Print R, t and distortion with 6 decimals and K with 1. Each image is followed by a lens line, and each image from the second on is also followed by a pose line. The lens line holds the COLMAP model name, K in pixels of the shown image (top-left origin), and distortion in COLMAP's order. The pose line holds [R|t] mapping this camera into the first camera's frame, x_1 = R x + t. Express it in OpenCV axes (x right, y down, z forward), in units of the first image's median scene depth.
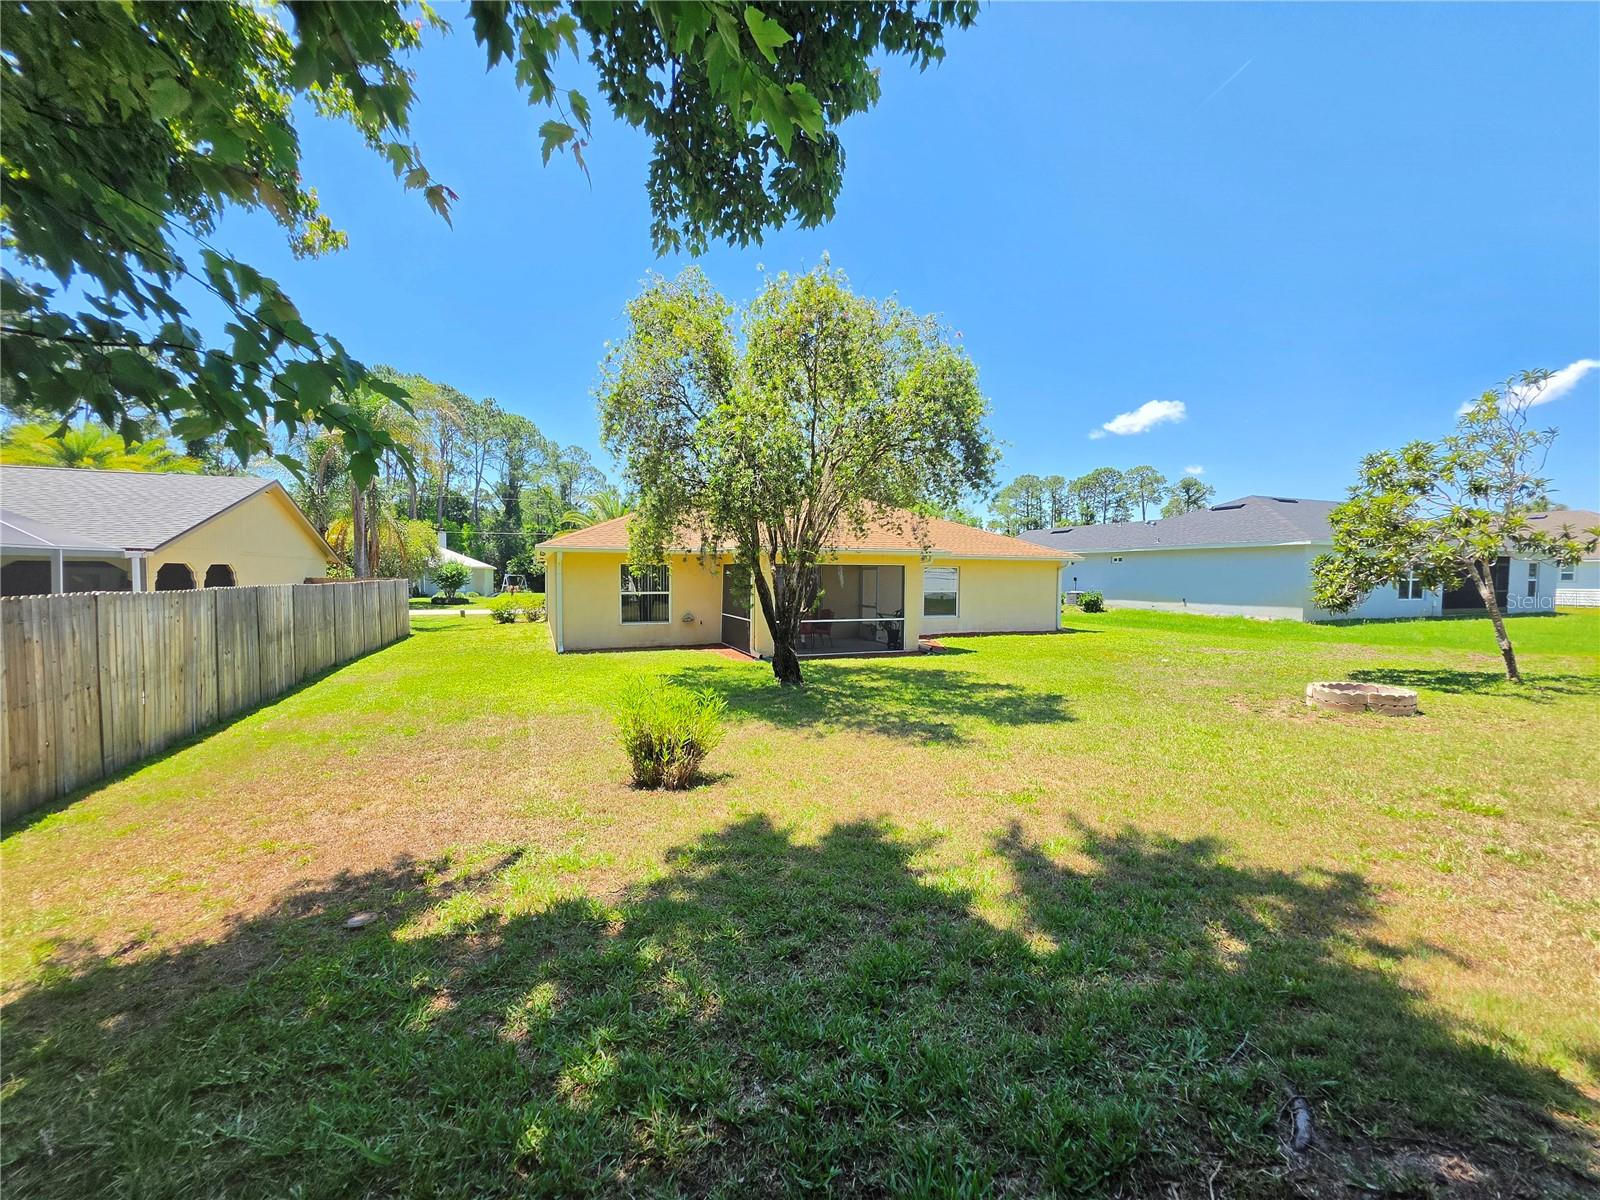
lens RADIAL K [[645.6, 0, 803.2], [0, 645.6, 602.6], [0, 0, 1]] dist [-0.002294, 0.000926]
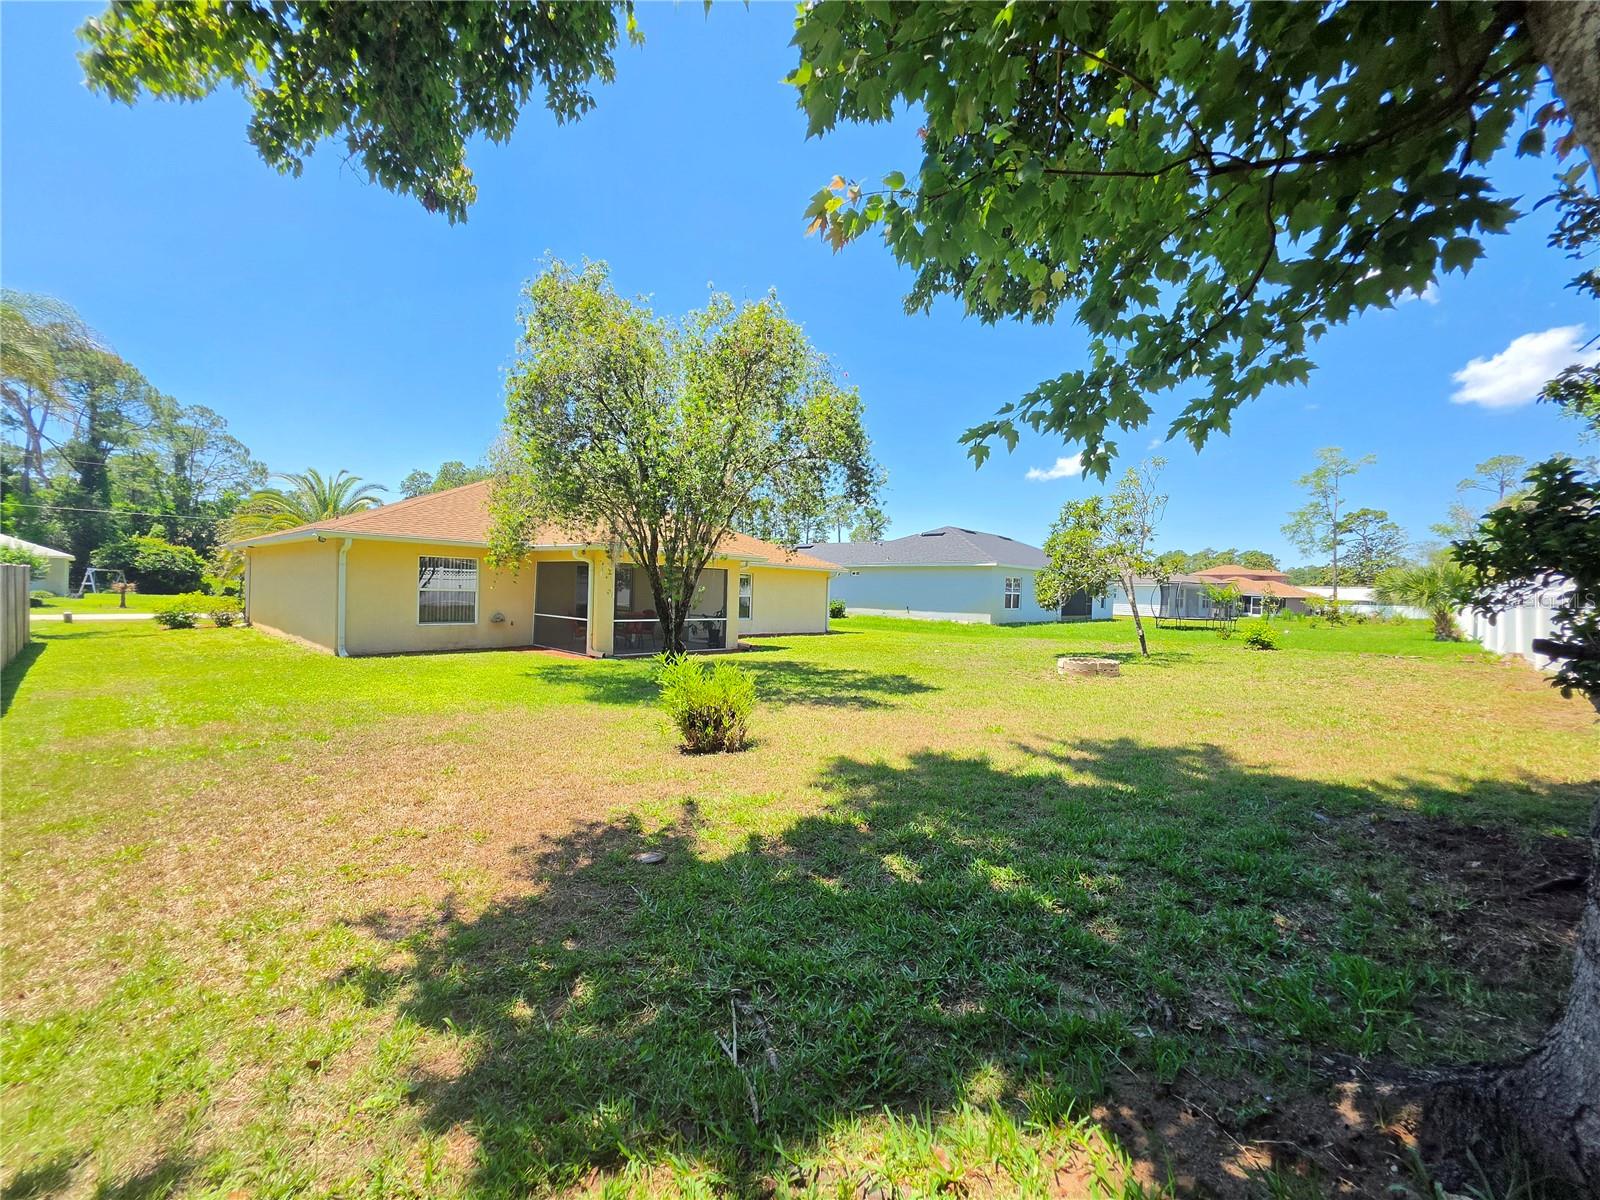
lens RADIAL K [[645.6, 0, 803.2], [0, 645.6, 602.6], [0, 0, 1]] dist [-0.002294, 0.000926]
pose [[0.898176, 0.013128, 0.439440, -0.158093], [-0.004964, 0.999793, -0.019722, 0.014291], [-0.439608, 0.015532, 0.898056, -0.016147]]
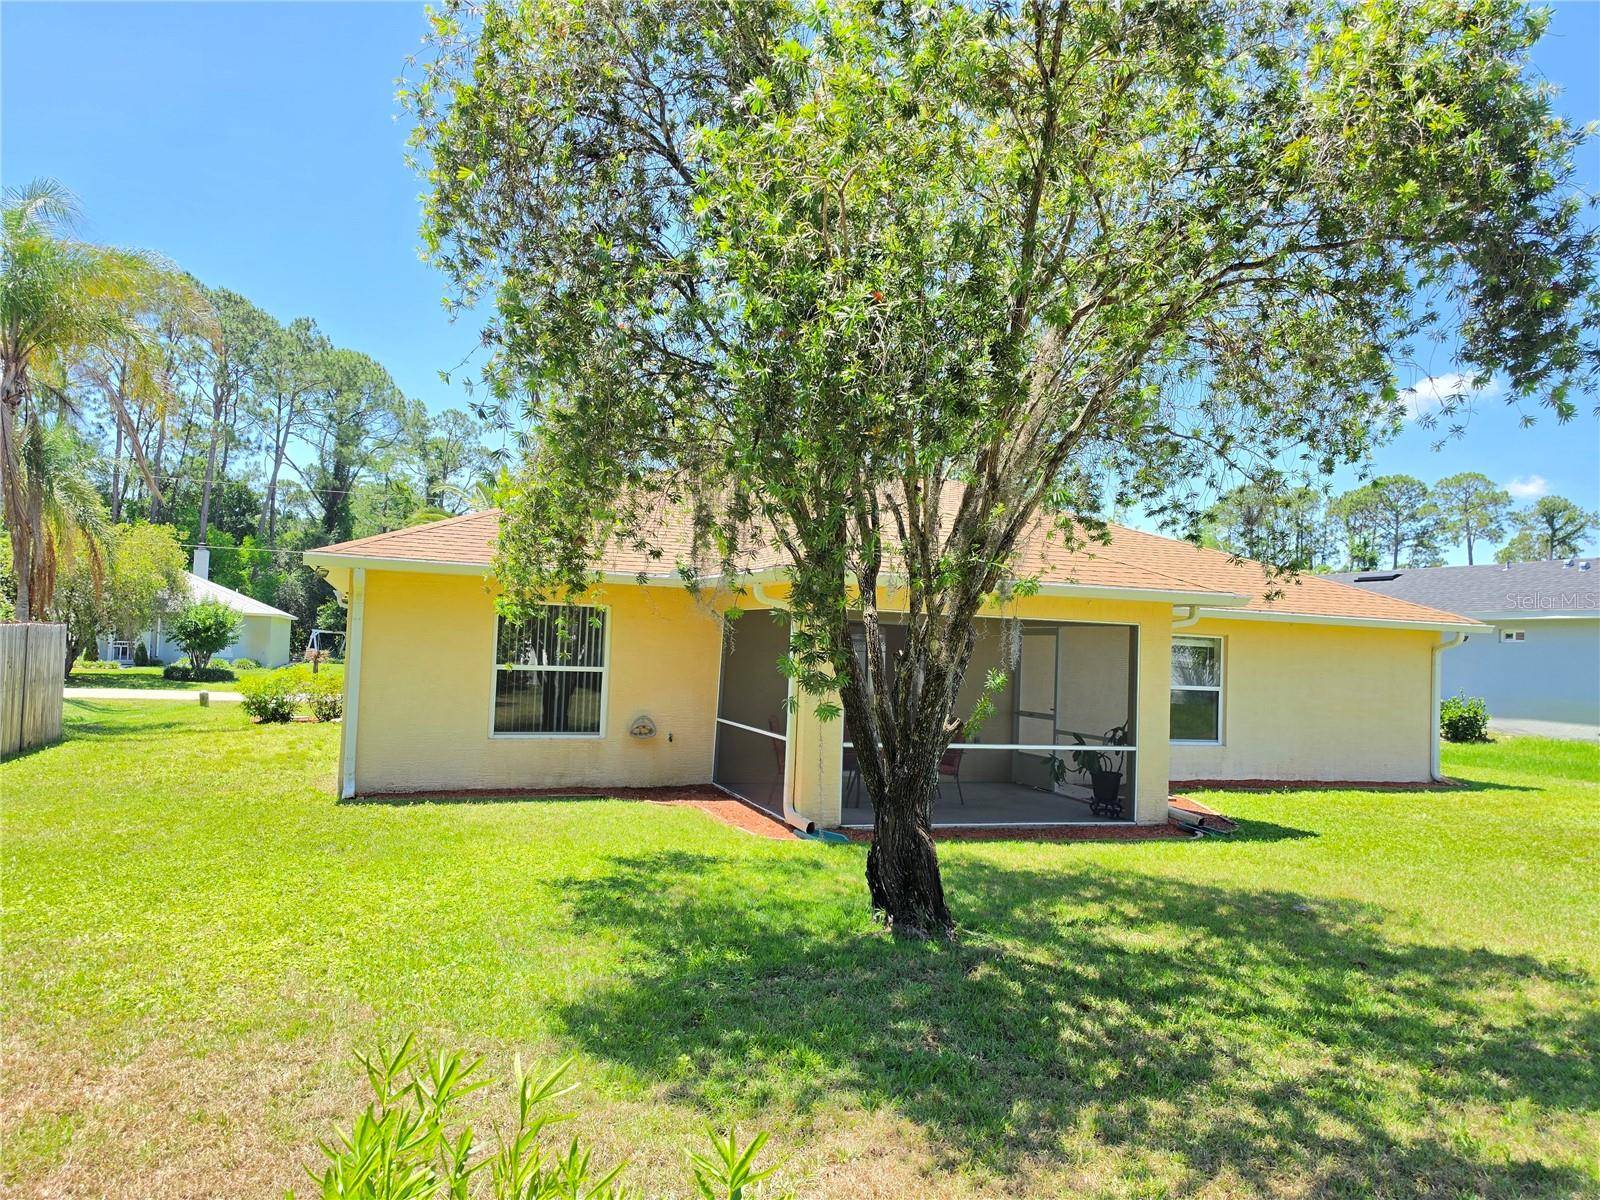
lens RADIAL K [[1094.2, 0, 793.8], [0, 1094.2, 605.7], [0, 0, 1]] dist [0.077279, -0.094680]
pose [[0.998707, 0.031705, -0.039744, -0.036117], [-0.034906, 0.995971, -0.082605, -0.001089], [0.036965, 0.083885, 0.995790, 0.192321]]
